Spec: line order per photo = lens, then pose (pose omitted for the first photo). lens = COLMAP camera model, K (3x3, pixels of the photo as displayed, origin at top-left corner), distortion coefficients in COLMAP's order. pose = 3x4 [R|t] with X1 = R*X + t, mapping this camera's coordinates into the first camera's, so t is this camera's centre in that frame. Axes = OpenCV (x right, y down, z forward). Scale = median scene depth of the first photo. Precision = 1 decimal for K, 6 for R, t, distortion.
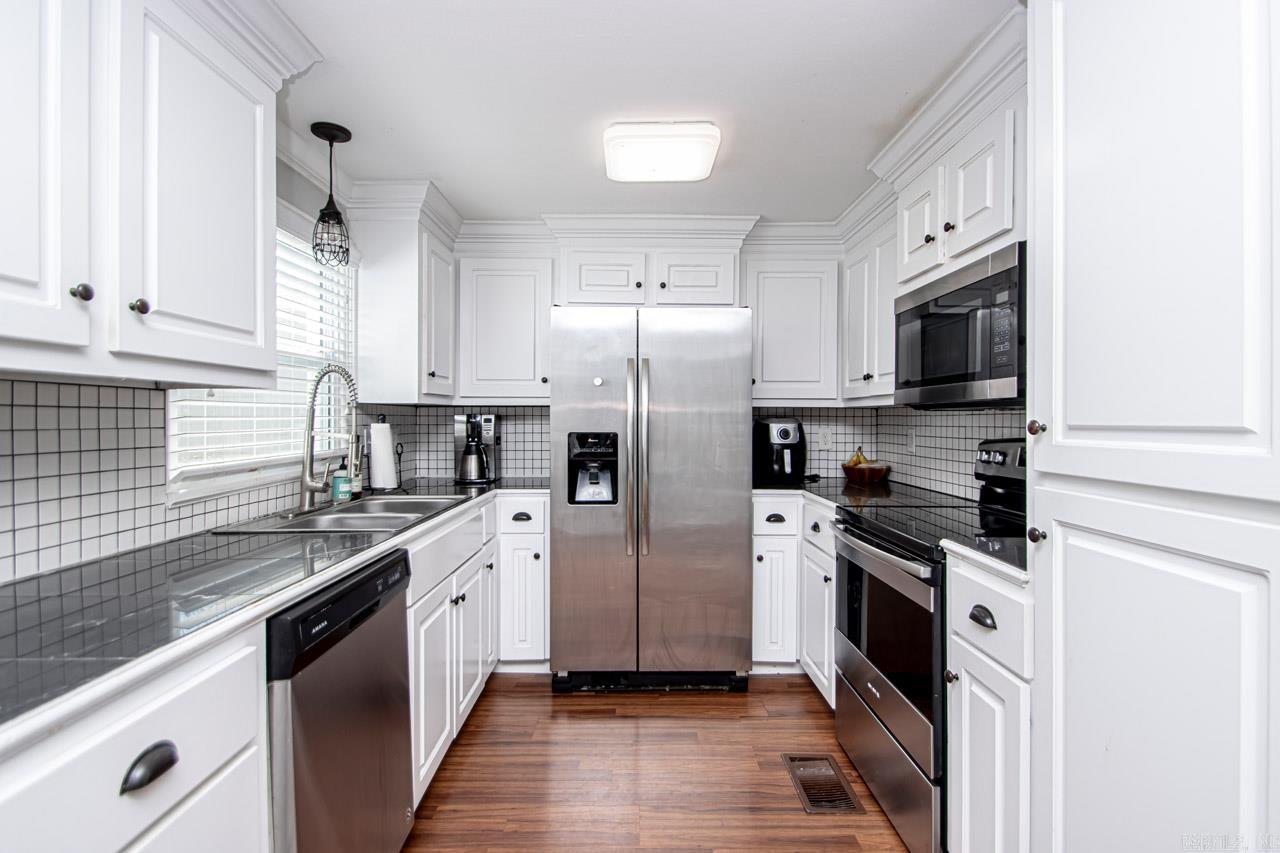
lens RADIAL K [[612.2, 0, 644.8], [0, 612.2, 418.2], [0, 0, 1]] dist [0.012396, -0.009051]
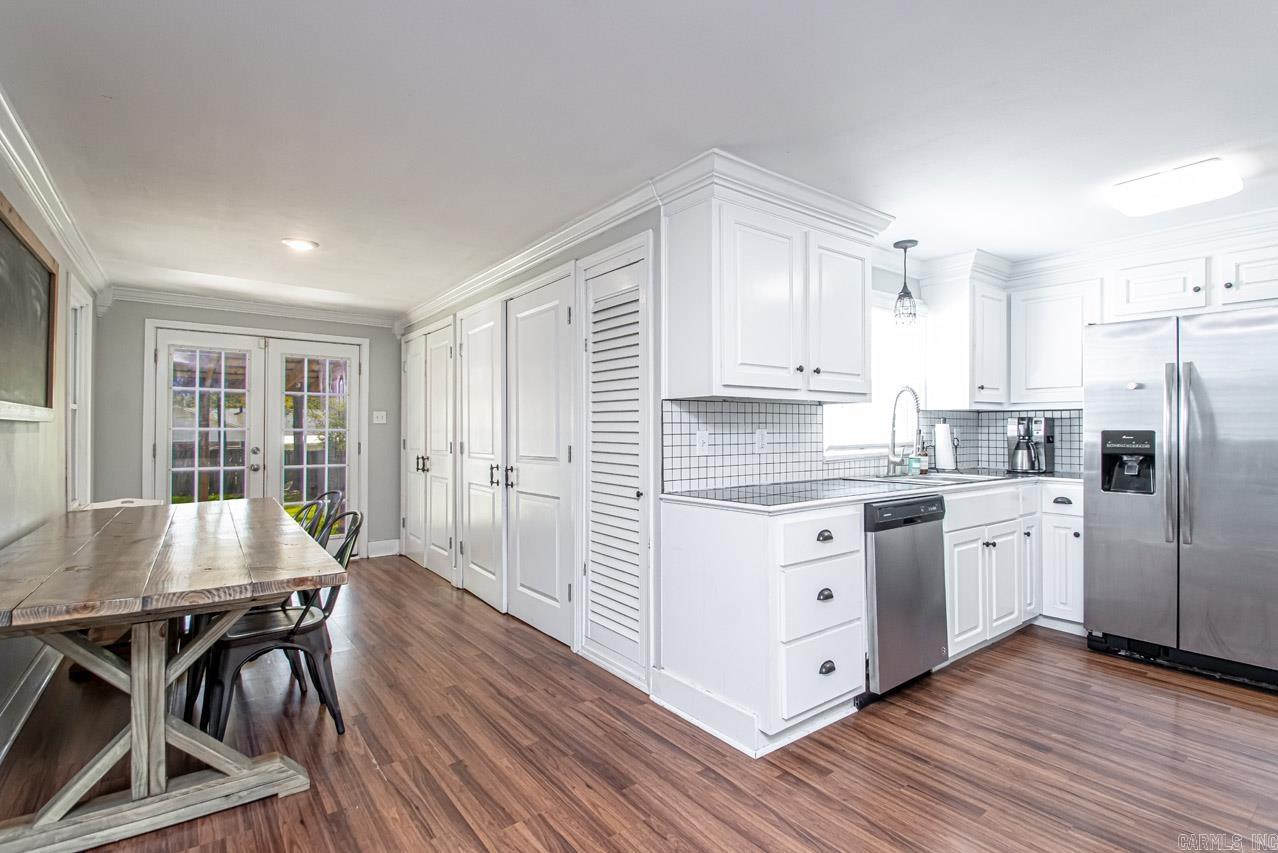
lens RADIAL K [[611.3, 0, 637.4], [0, 611.3, 426.7], [0, 0, 1]] dist [0.012396, -0.009051]
pose [[0.598529, -0.003361, -0.801094, 0.288281], [0.000318, 0.999992, -0.003958, 0.020326], [0.801101, 0.002115, 0.598525, -0.425376]]
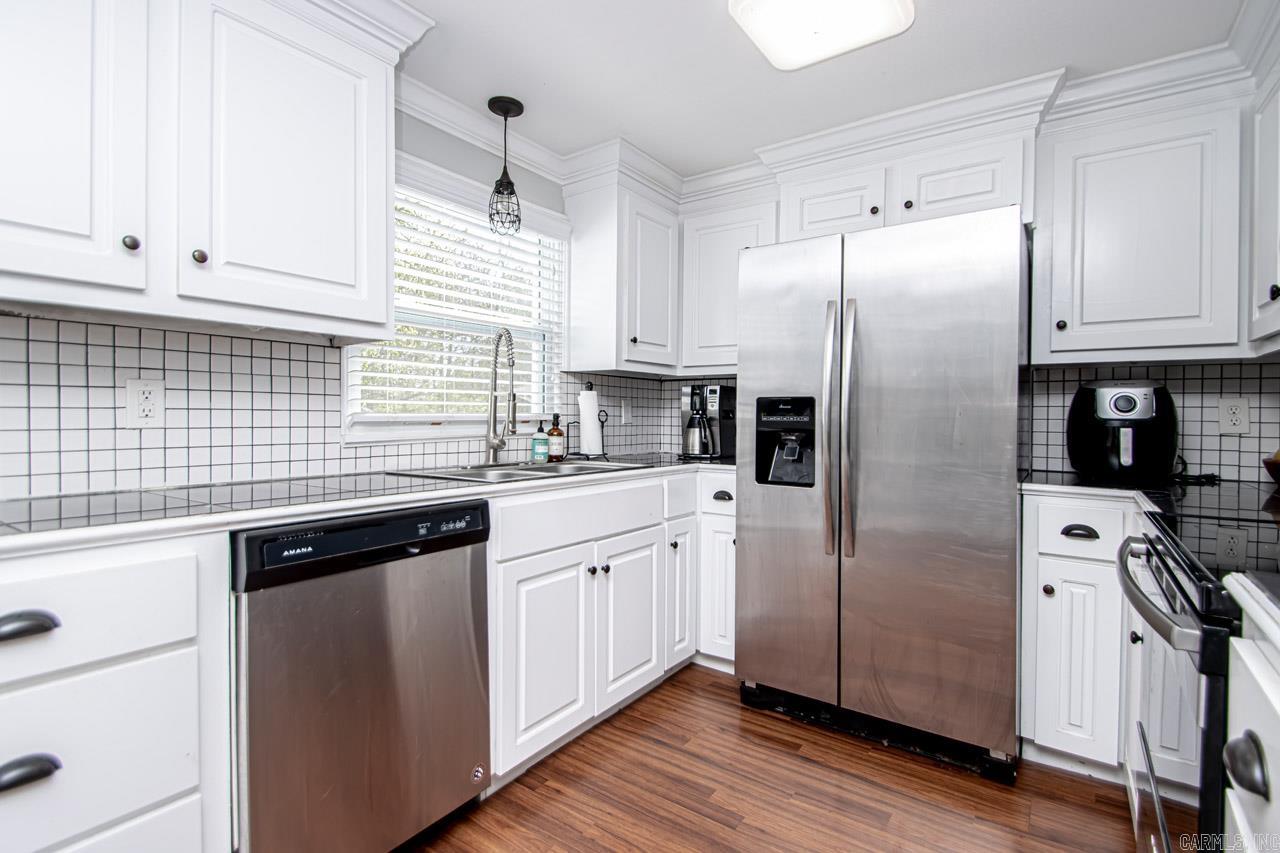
lens RADIAL K [[612.2, 0, 632.6], [0, 612.2, 418.8], [0, 0, 1]] dist [0.012396, -0.009051]
pose [[0.806530, 0.008033, -0.591138, 0.232071], [-0.007108, 0.999967, 0.003890, 0.050279], [0.591150, 0.001064, 0.806561, 0.224725]]
